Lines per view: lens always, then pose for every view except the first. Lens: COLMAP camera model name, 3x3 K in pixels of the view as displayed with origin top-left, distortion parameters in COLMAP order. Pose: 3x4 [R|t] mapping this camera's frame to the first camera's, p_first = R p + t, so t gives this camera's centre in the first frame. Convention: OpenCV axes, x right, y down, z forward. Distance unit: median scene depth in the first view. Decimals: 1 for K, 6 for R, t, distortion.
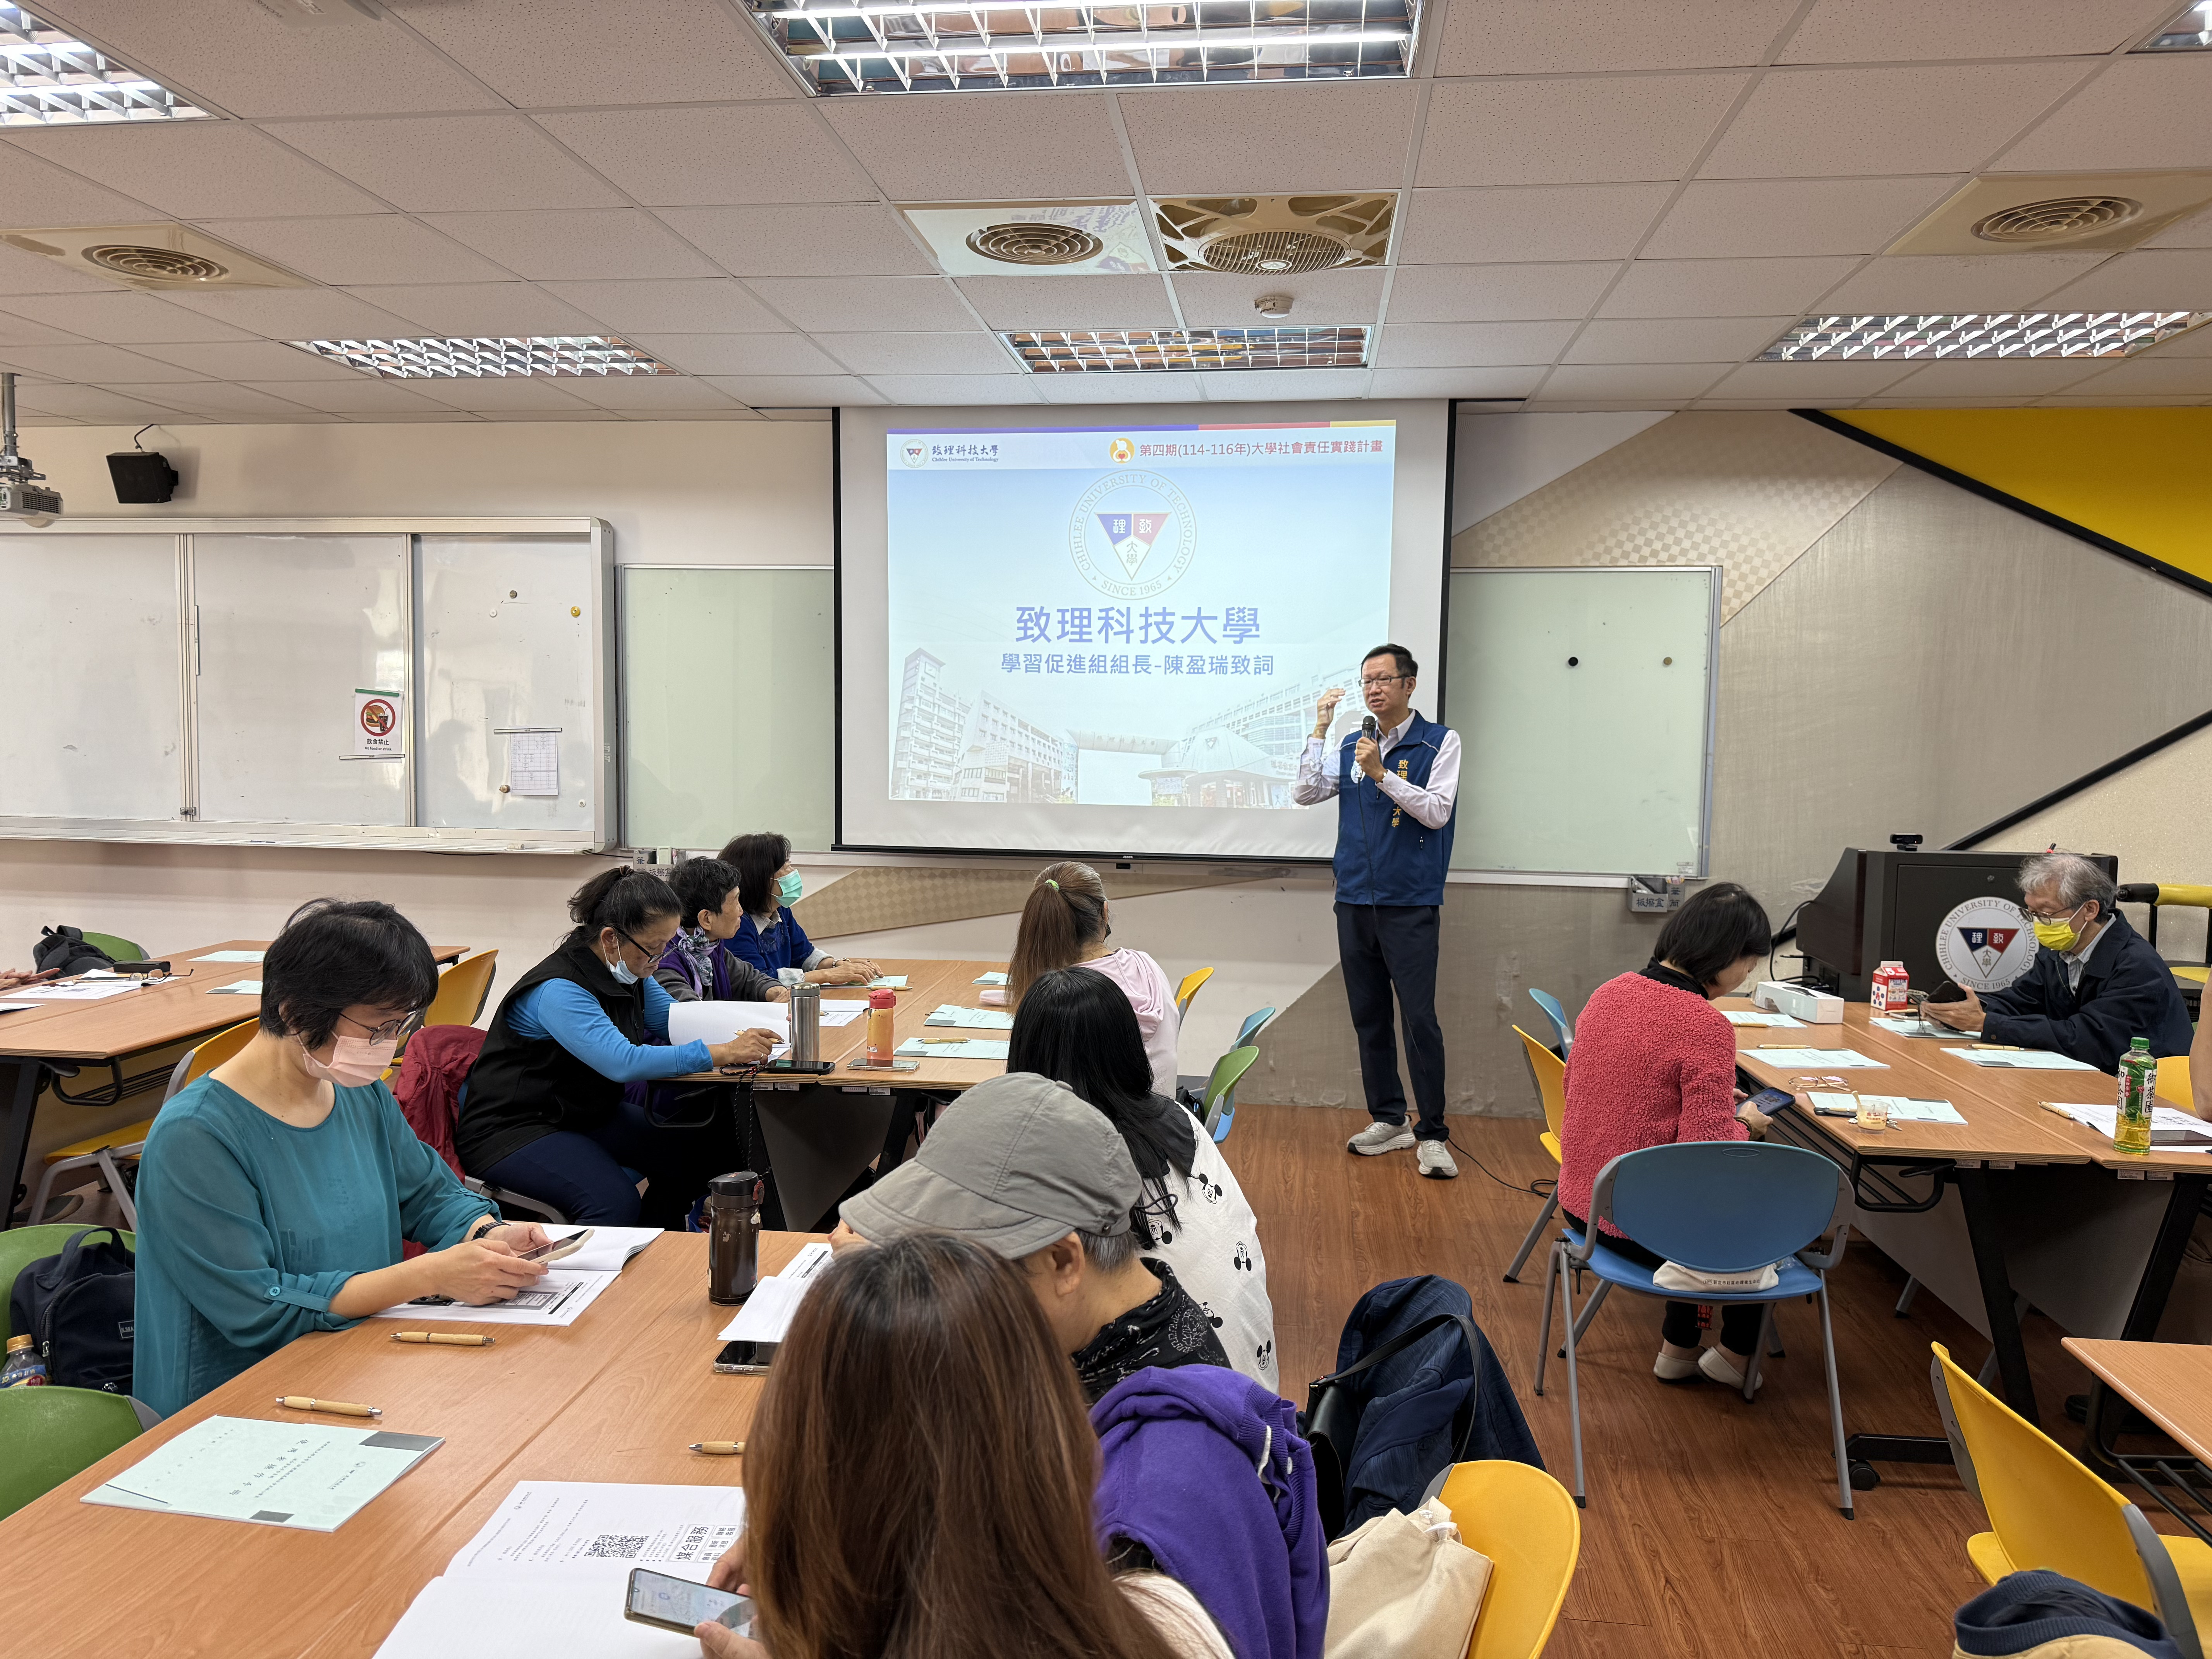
lens RADIAL K [[1558.7, 0, 1092.1], [0, 1558.7, 833.3], [0, 0, 1]] dist [0.027432, -0.040117]
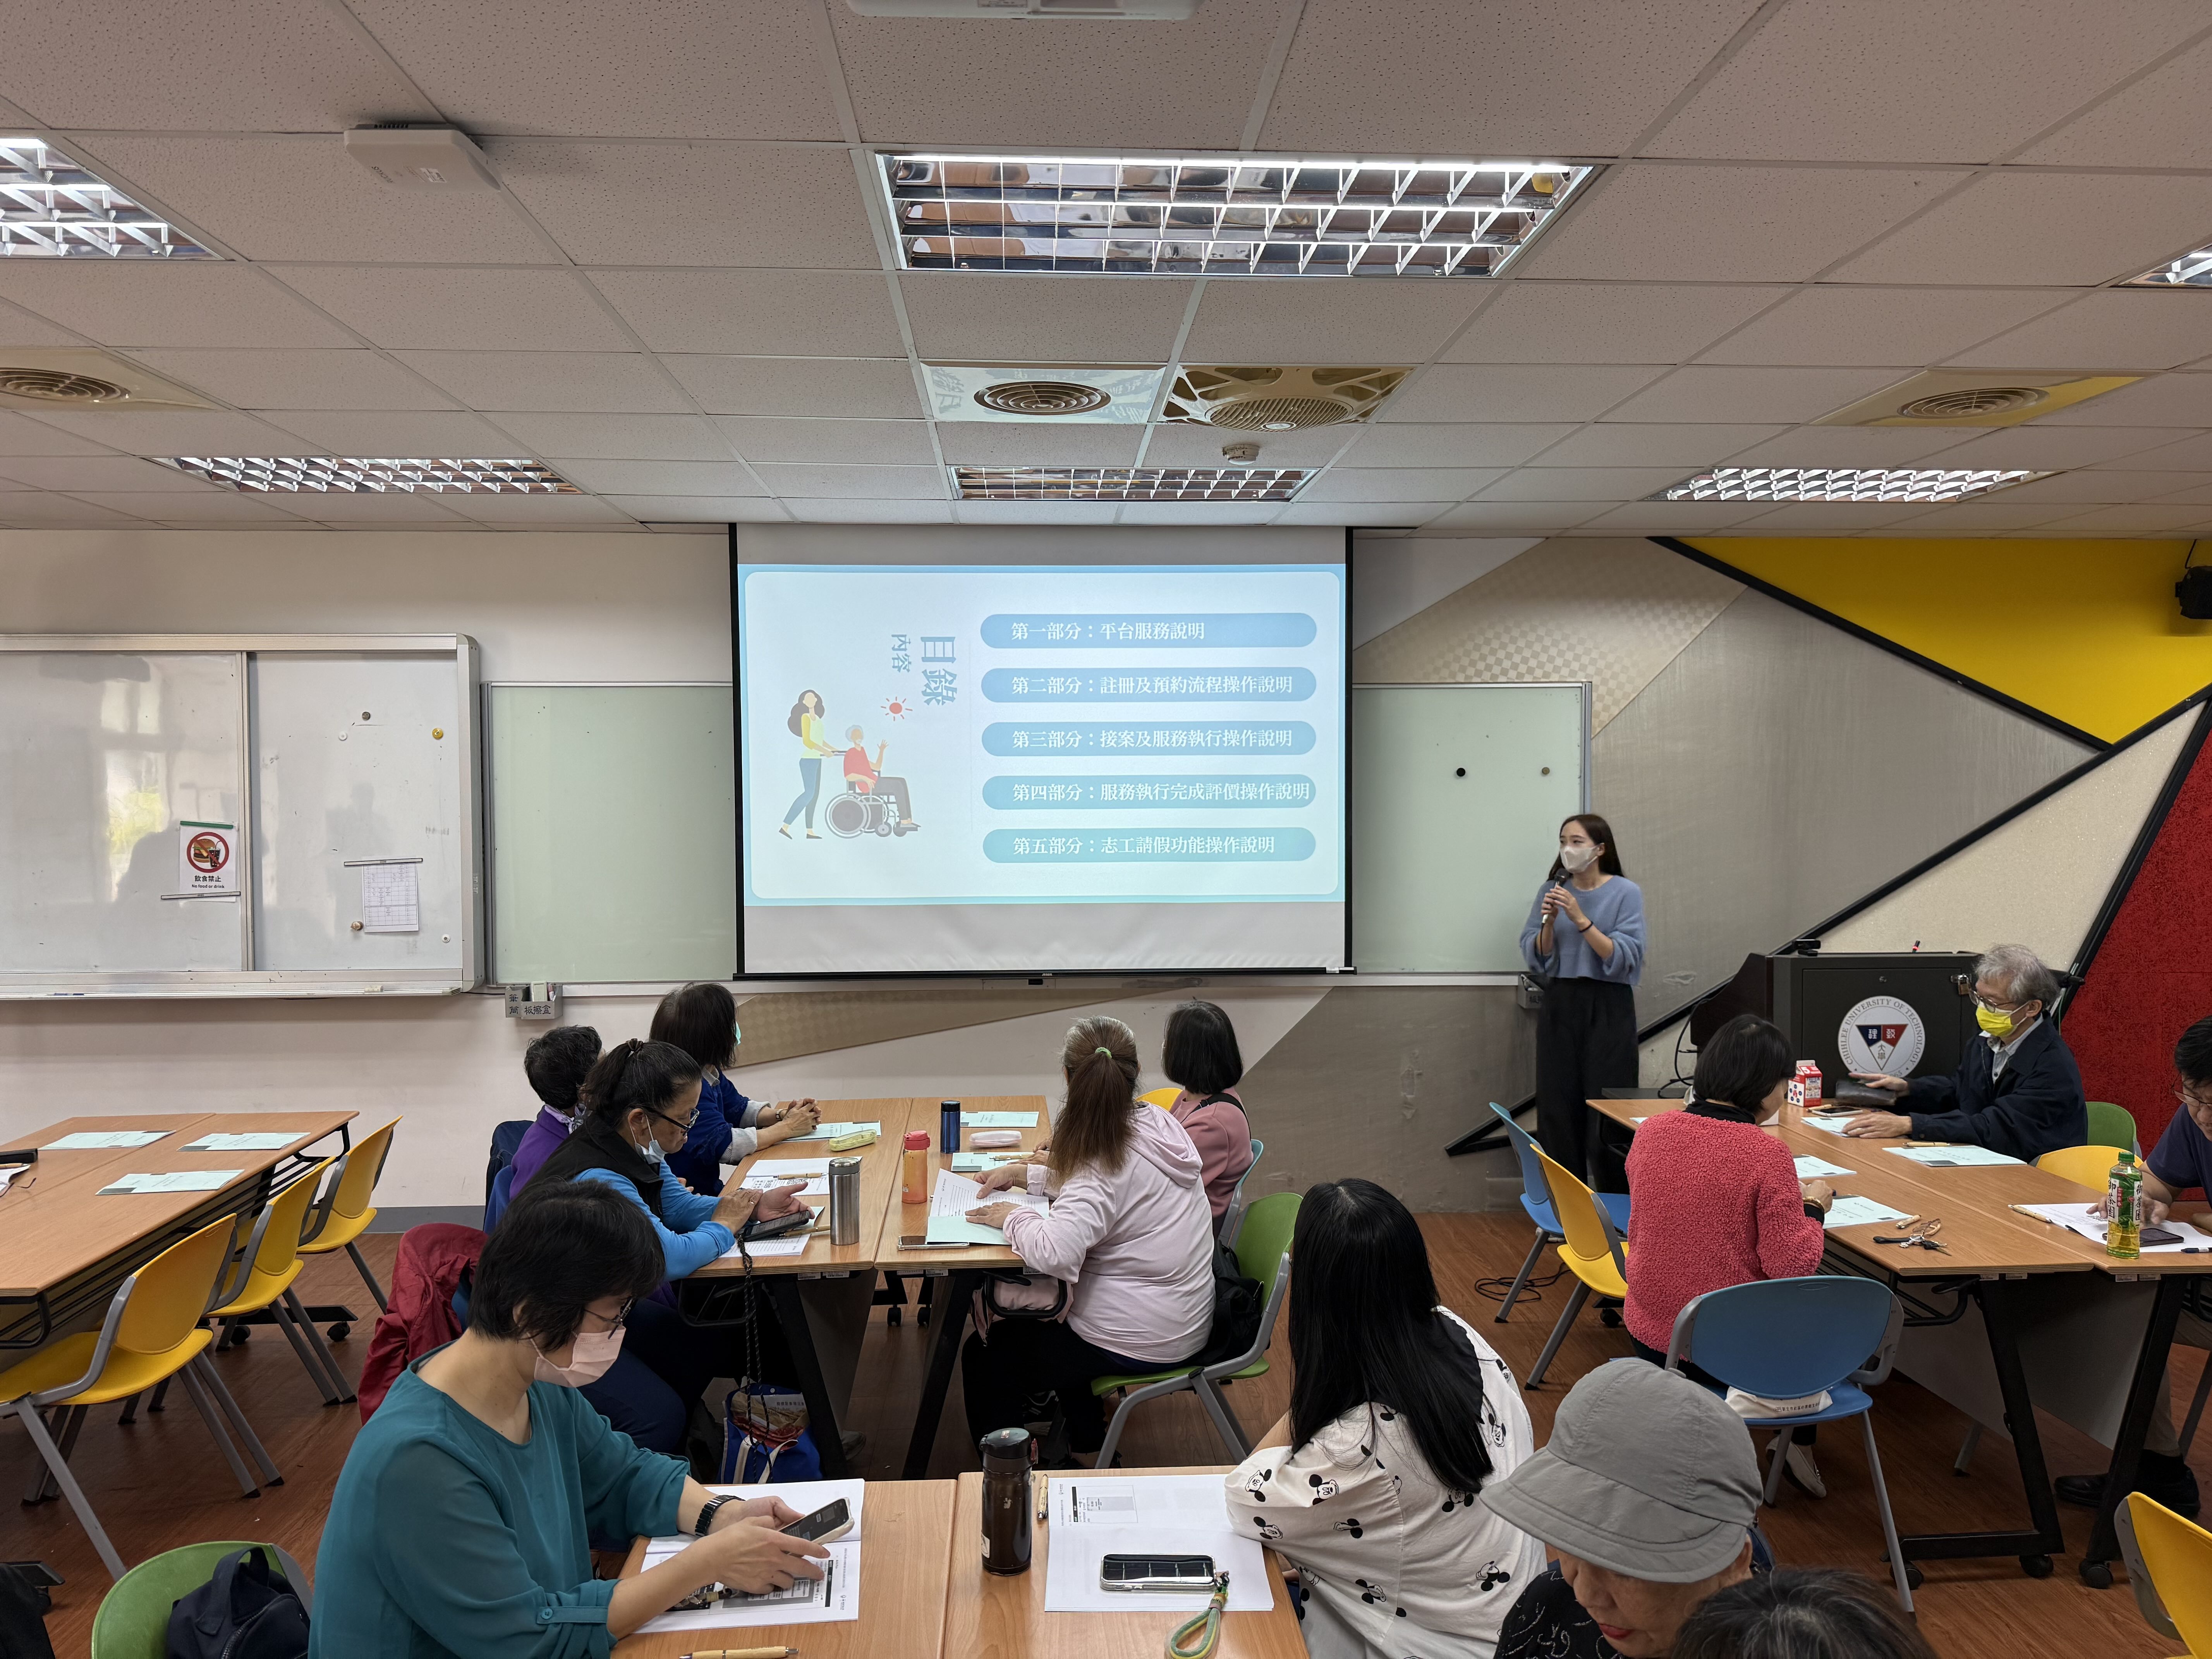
lens RADIAL K [[1558.7, 0, 1104.0], [0, 1558.7, 831.9], [0, 0, 1]] dist [0.027432, -0.040117]
pose [[0.983521, -0.024604, 0.179114, -0.121176], [0.031742, 0.998807, -0.037096, -0.040009], [-0.177987, 0.042170, 0.983129, 0.014195]]
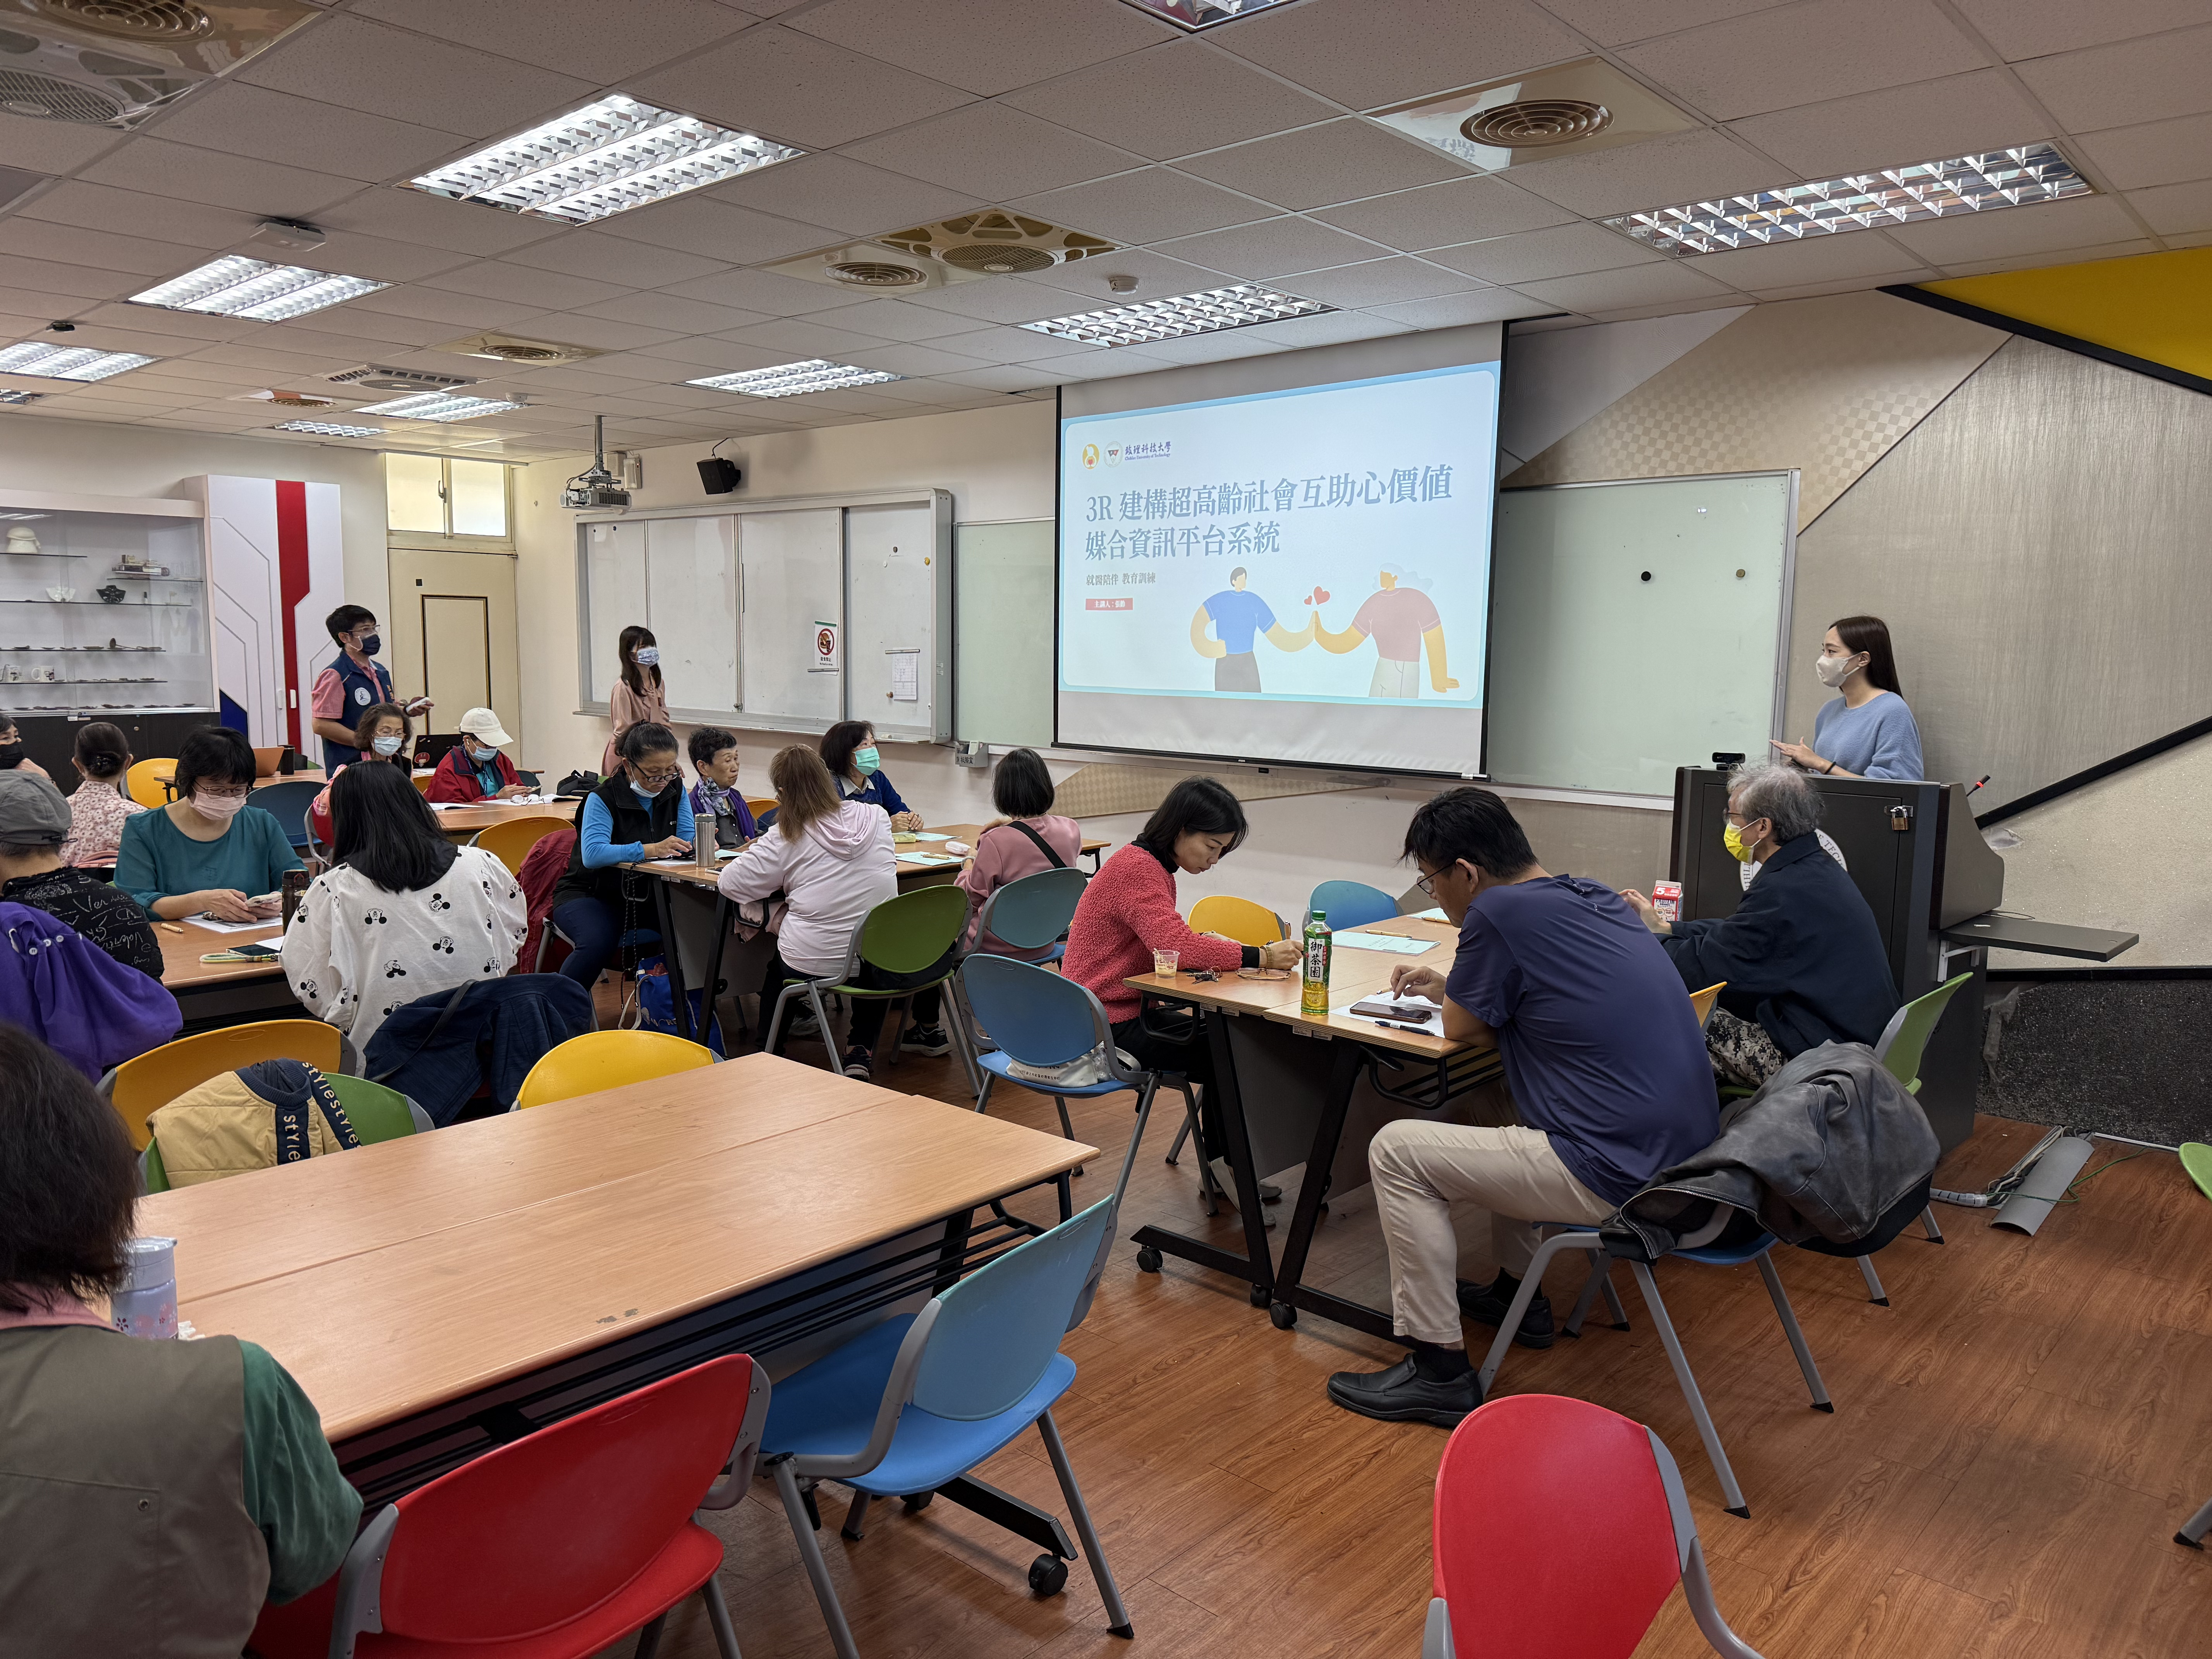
lens RADIAL K [[1558.7, 0, 1099.3], [0, 1558.7, 836.2], [0, 0, 1]] dist [0.027432, -0.040117]
pose [[0.821894, 0.065777, -0.565830, 0.609795], [-0.041157, 0.997572, 0.056184, 0.010590], [0.568151, -0.022890, 0.822606, 0.002069]]
